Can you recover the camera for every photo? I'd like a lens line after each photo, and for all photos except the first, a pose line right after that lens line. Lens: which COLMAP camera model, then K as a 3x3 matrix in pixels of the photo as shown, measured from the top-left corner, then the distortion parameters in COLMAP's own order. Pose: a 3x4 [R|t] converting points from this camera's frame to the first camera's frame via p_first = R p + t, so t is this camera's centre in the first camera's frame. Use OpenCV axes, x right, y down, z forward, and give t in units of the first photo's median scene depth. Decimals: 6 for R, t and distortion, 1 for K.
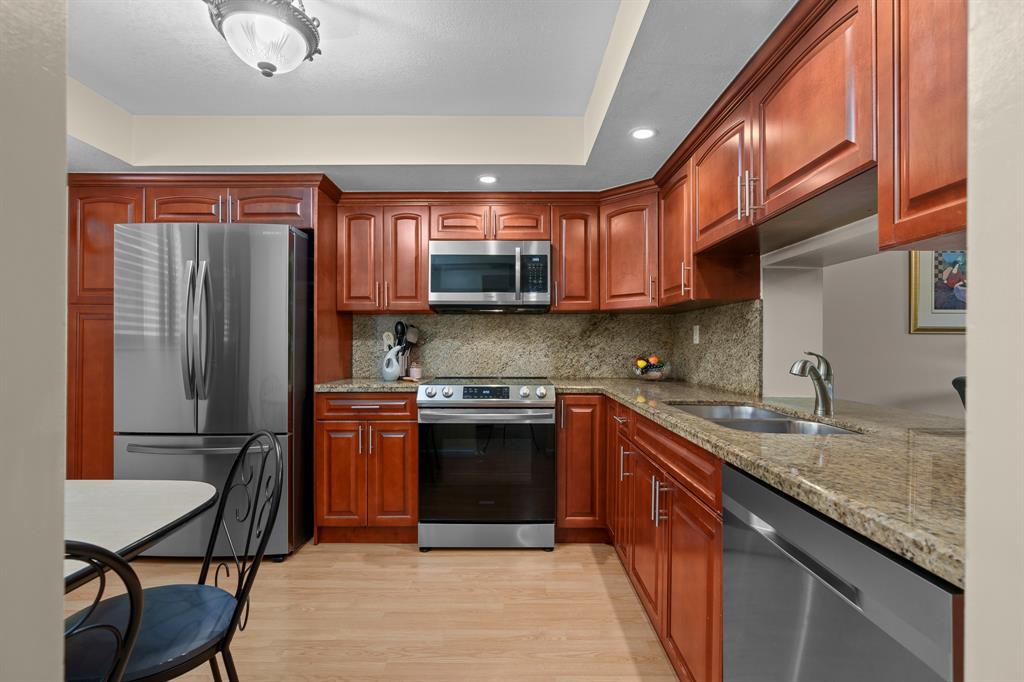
lens RADIAL K [[461.8, 0, 515.5], [0, 461.8, 345.5], [0, 0, 1]] dist [-0.007565, 0.001051]
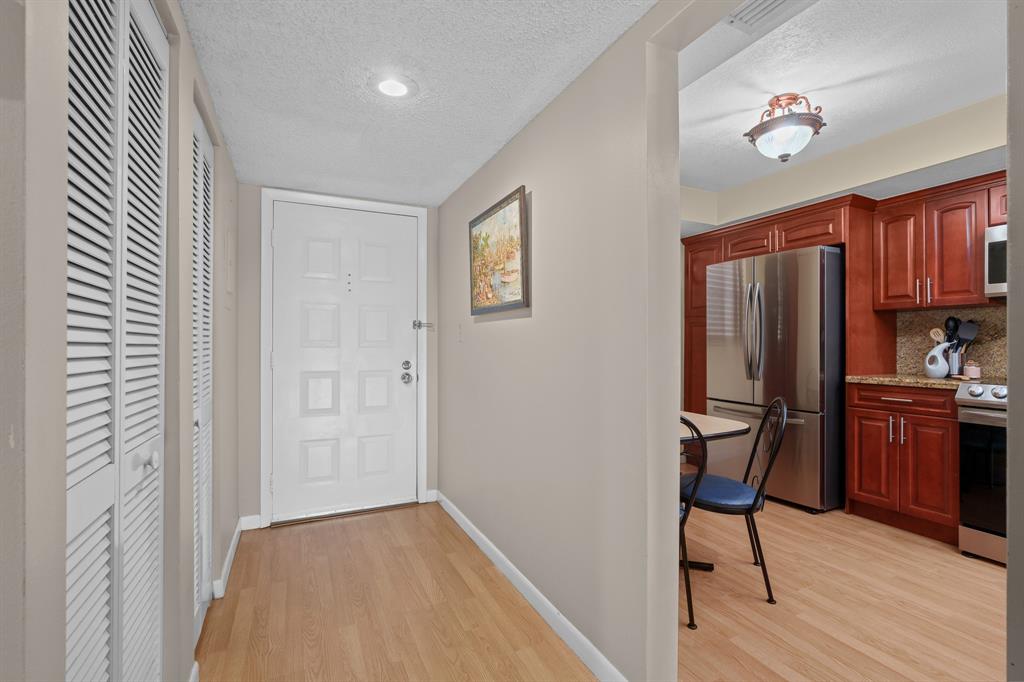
lens RADIAL K [[461.8, 0, 513.9], [0, 461.8, 341.5], [0, 0, 1]] dist [-0.007565, 0.001051]
pose [[0.426535, -0.001741, -0.904469, 0.257851], [0.001242, 0.999998, -0.001339, -0.001232], [0.904470, -0.000552, 0.426537, -0.256397]]
